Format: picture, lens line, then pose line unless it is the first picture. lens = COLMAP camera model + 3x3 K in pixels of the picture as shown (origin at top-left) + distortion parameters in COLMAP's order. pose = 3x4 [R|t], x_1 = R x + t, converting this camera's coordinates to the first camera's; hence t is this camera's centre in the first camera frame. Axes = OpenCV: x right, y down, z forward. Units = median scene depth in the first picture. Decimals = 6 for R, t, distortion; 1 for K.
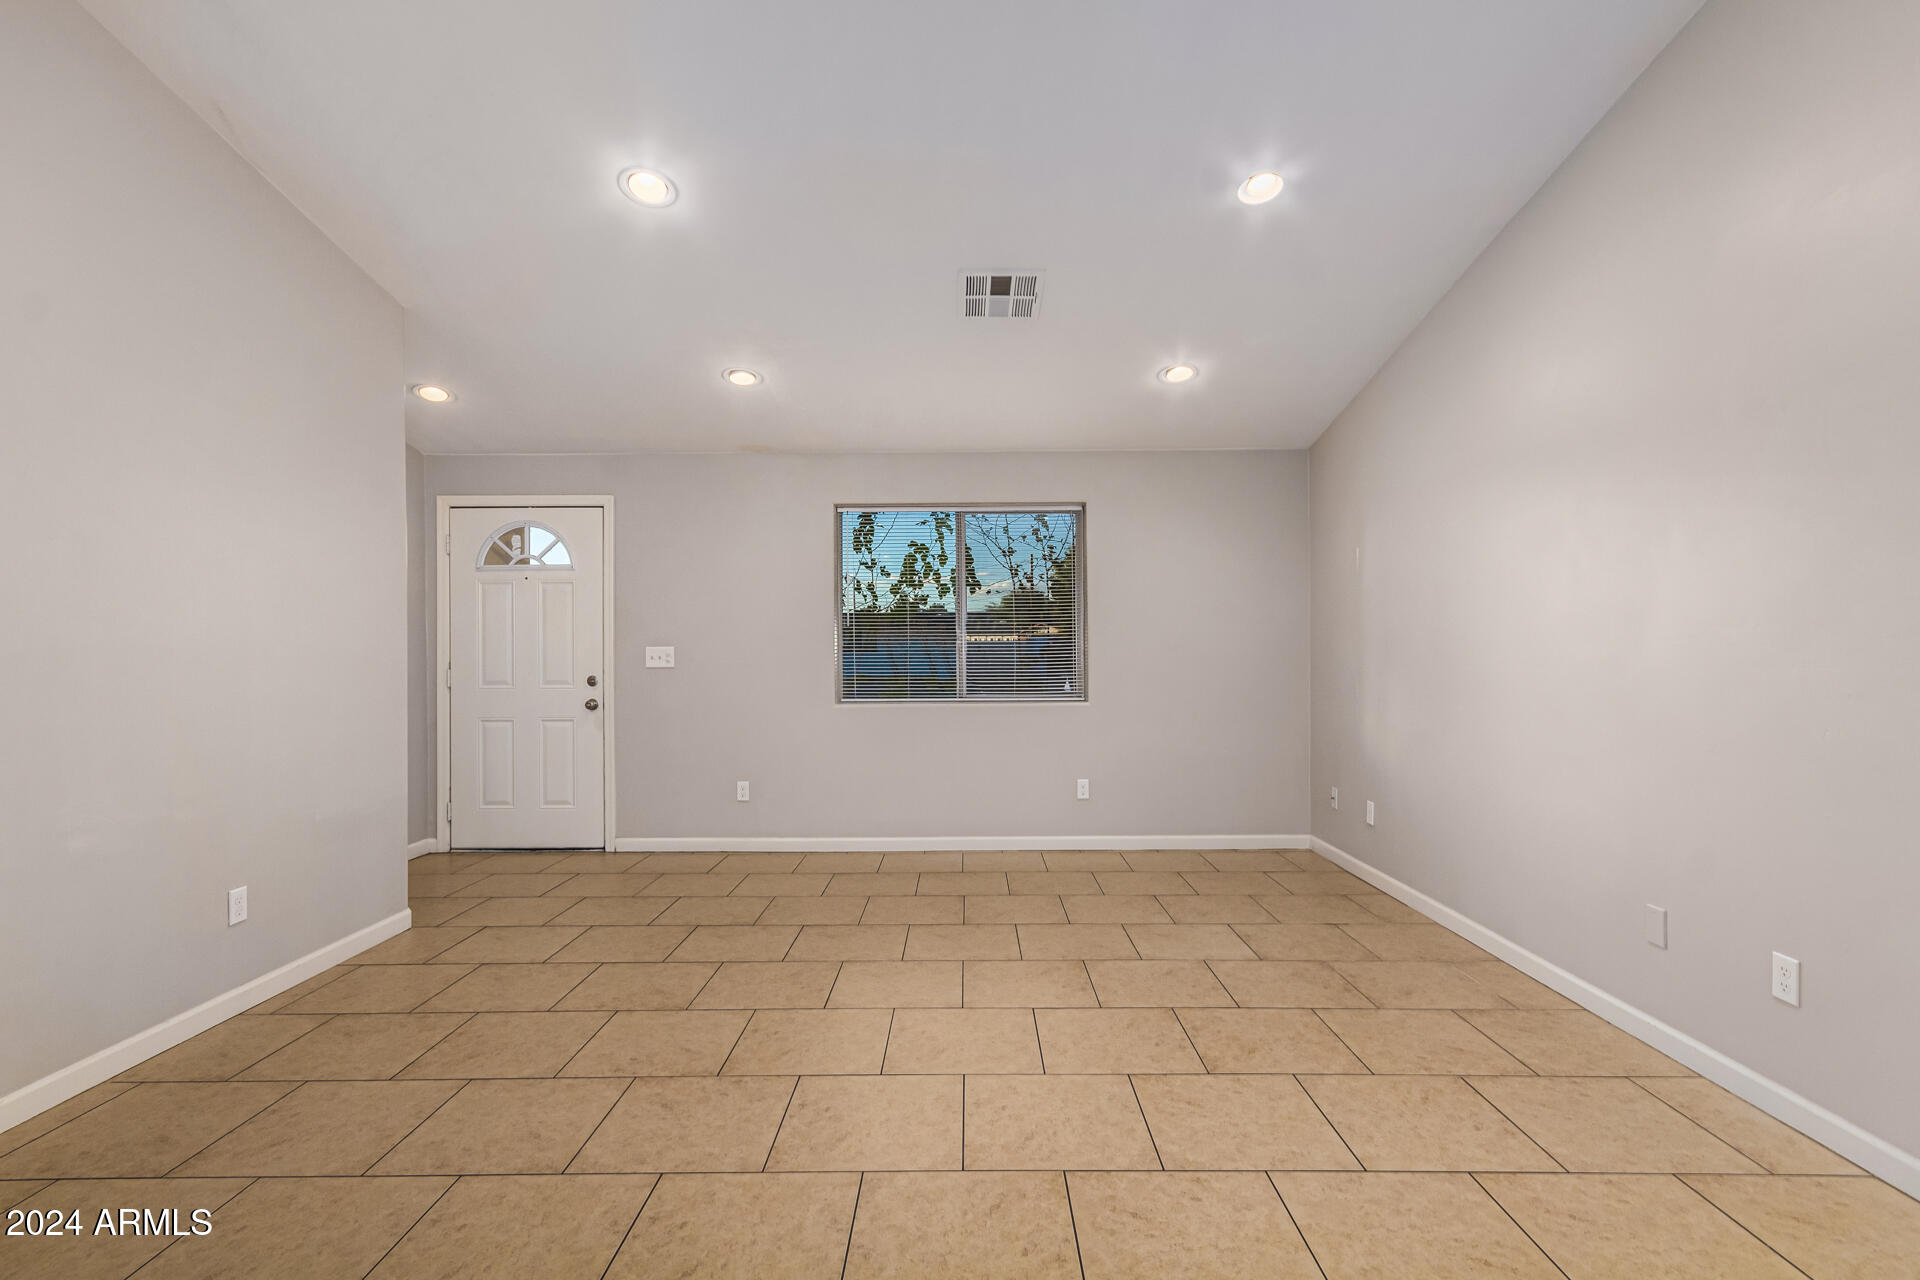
lens RADIAL K [[898.8, 0, 961.1], [0, 898.8, 645.7], [0, 0, 1]] dist [0.000009, 0.001994]
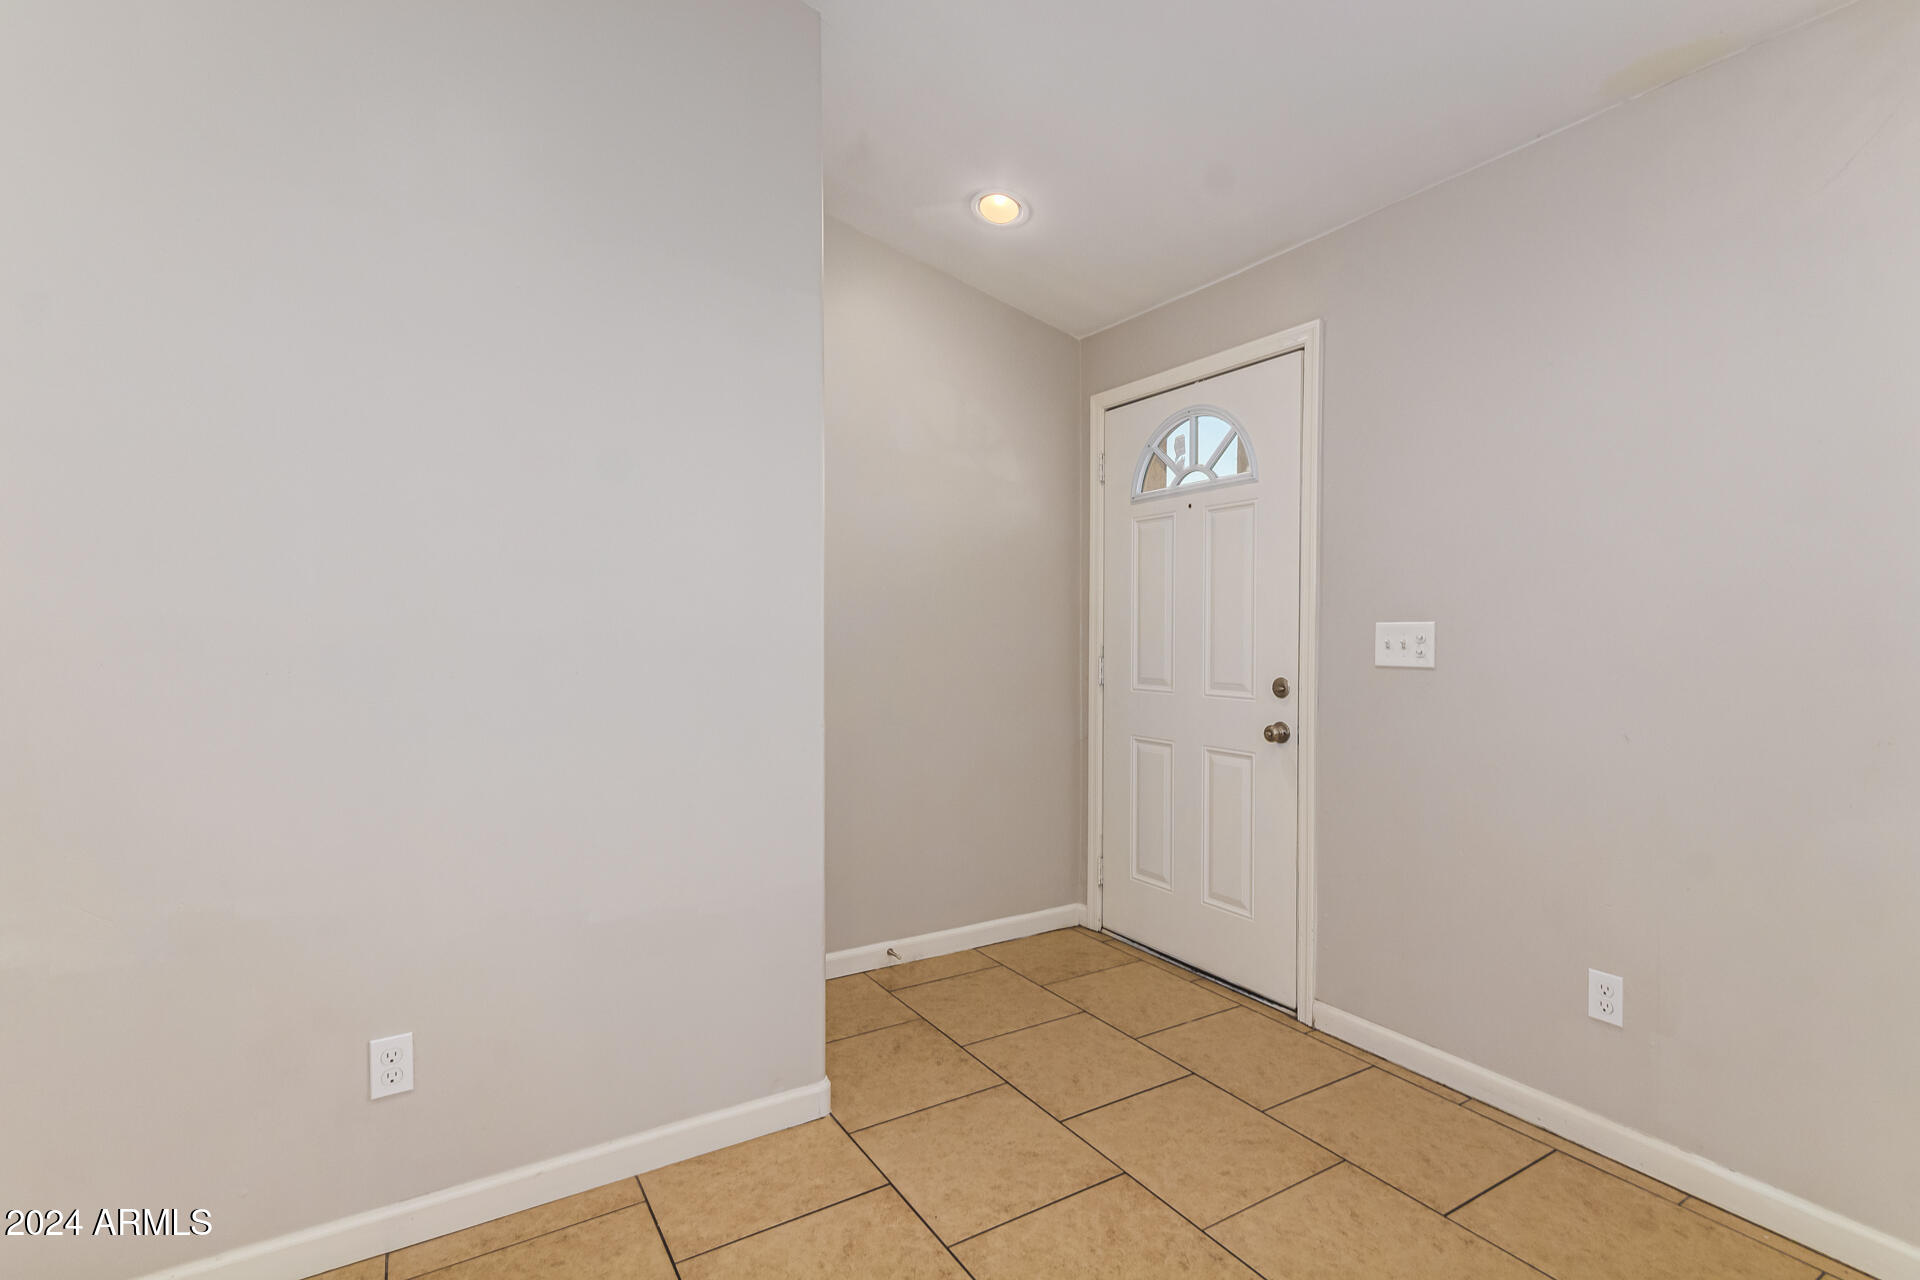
lens RADIAL K [[898.8, 0, 957.2], [0, 898.8, 644.7], [0, 0, 1]] dist [0.000009, 0.001994]
pose [[0.529910, 0.018466, -0.847853, -0.066163], [0.002383, 0.999727, 0.023263, 0.001625], [0.848050, -0.014348, 0.529721, 0.562294]]
